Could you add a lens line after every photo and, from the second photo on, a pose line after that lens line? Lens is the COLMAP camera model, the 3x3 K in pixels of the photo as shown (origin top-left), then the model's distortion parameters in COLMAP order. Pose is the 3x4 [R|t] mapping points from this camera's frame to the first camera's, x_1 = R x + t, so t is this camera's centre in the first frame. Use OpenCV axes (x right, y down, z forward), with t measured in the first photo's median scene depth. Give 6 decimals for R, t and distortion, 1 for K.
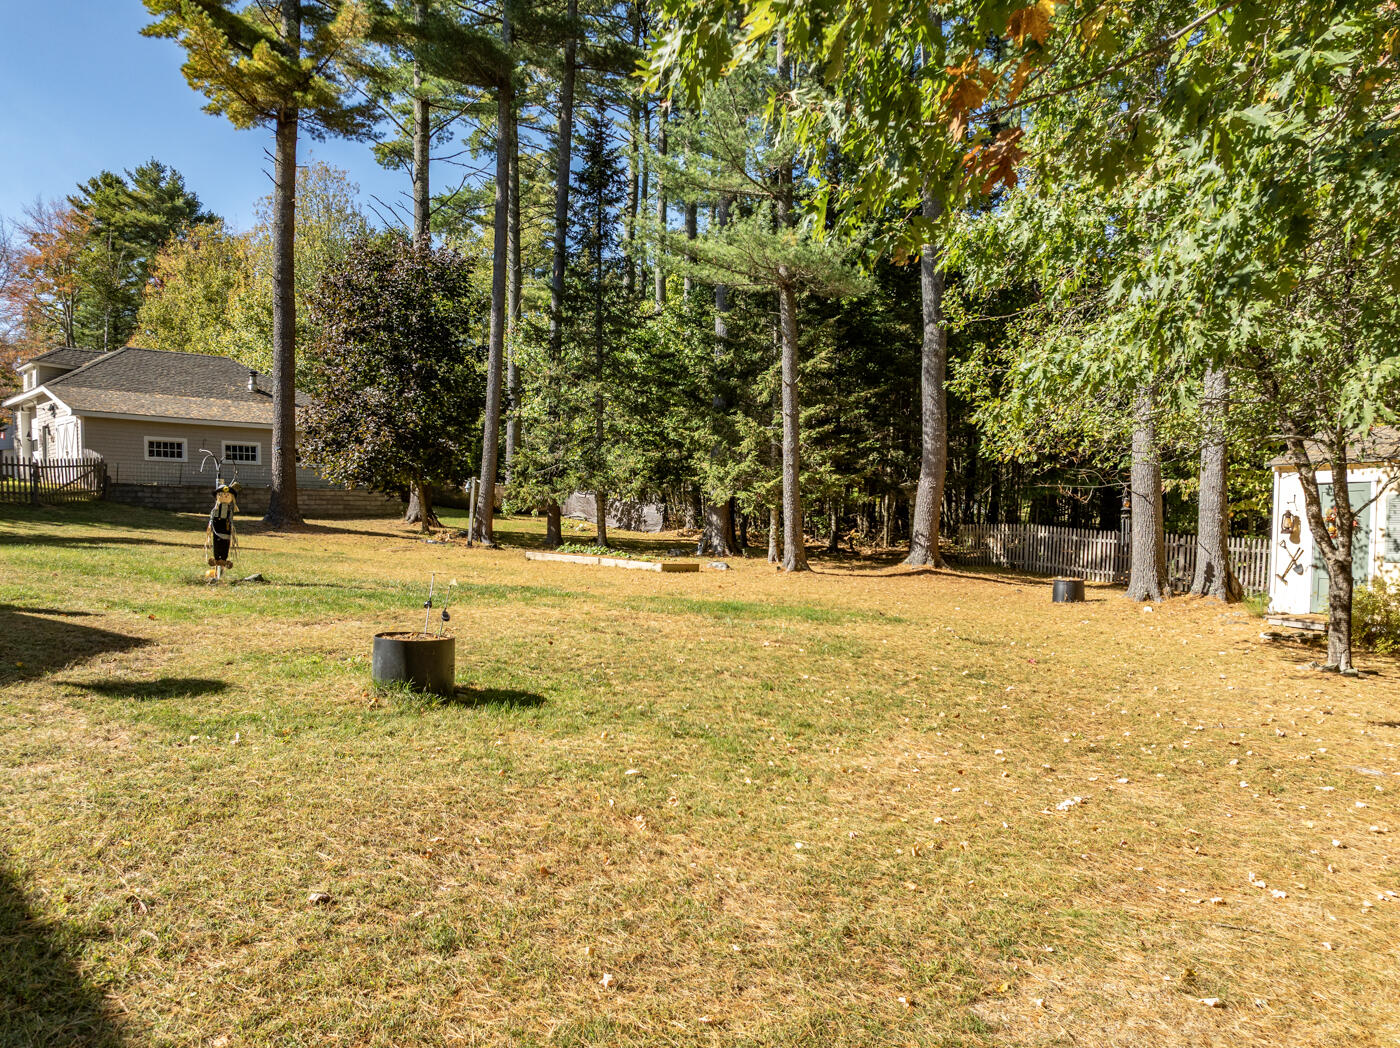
lens RADIAL K [[1019.0, 0, 699.8], [0, 1019.0, 572.9], [0, 0, 1]] dist [-0.003212, 0.000490]
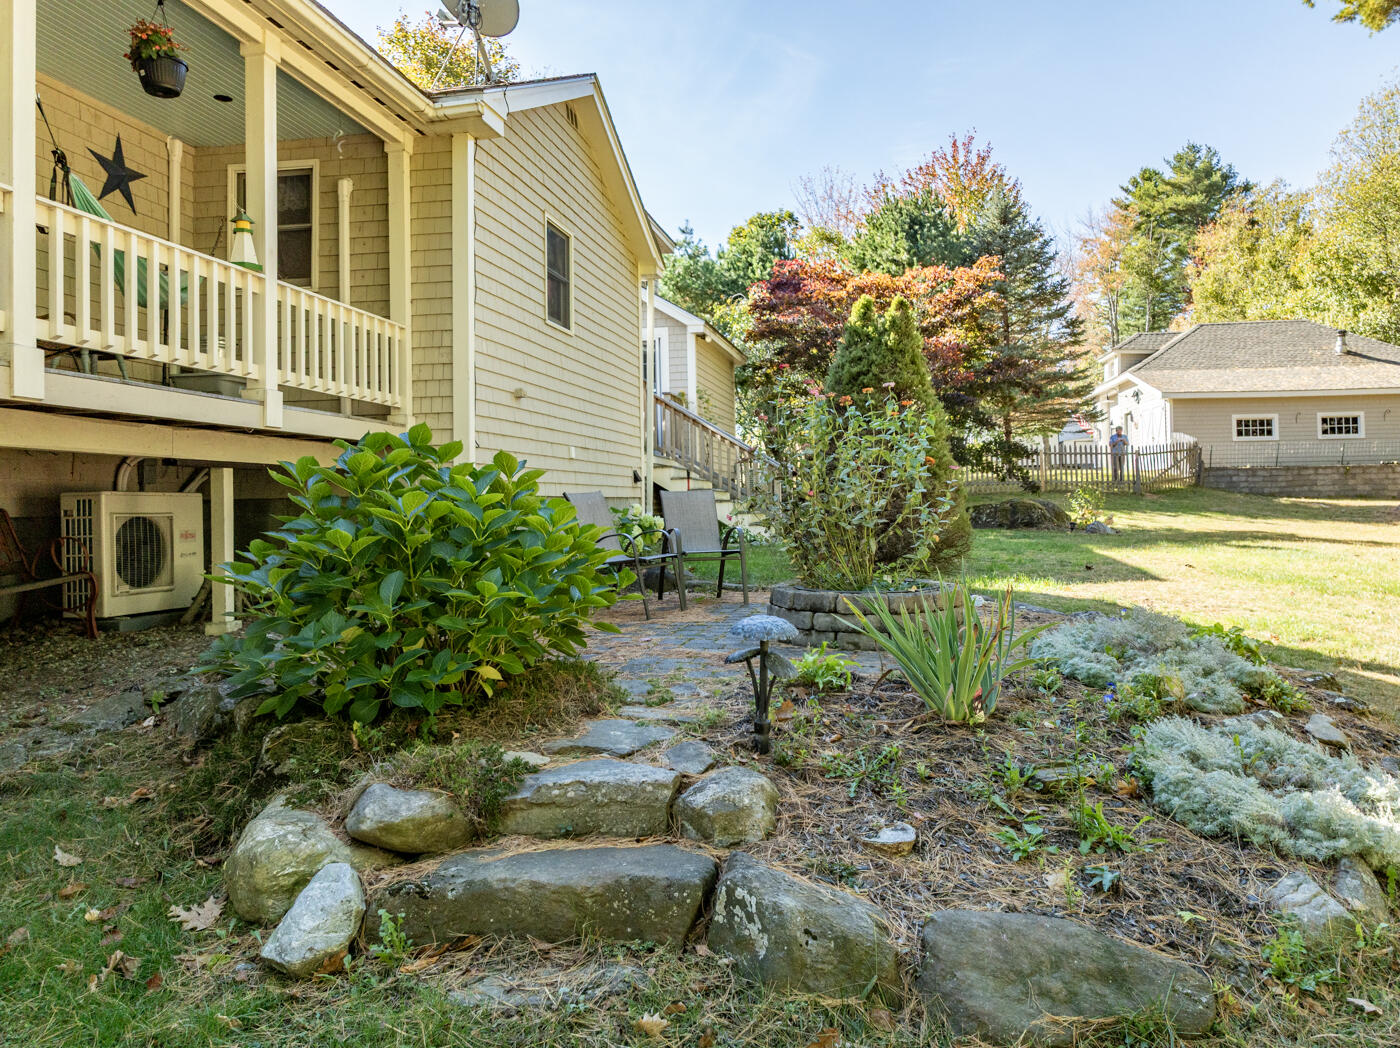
lens RADIAL K [[993.5, 0, 700.8], [0, 993.5, 516.0], [0, 0, 1]] dist [-0.018793, -0.000377]
pose [[0.609259, -0.005039, -0.792955, -0.109677], [-0.021807, 0.999495, -0.023107, -0.010334], [0.792671, 0.031370, 0.608842, 0.069400]]
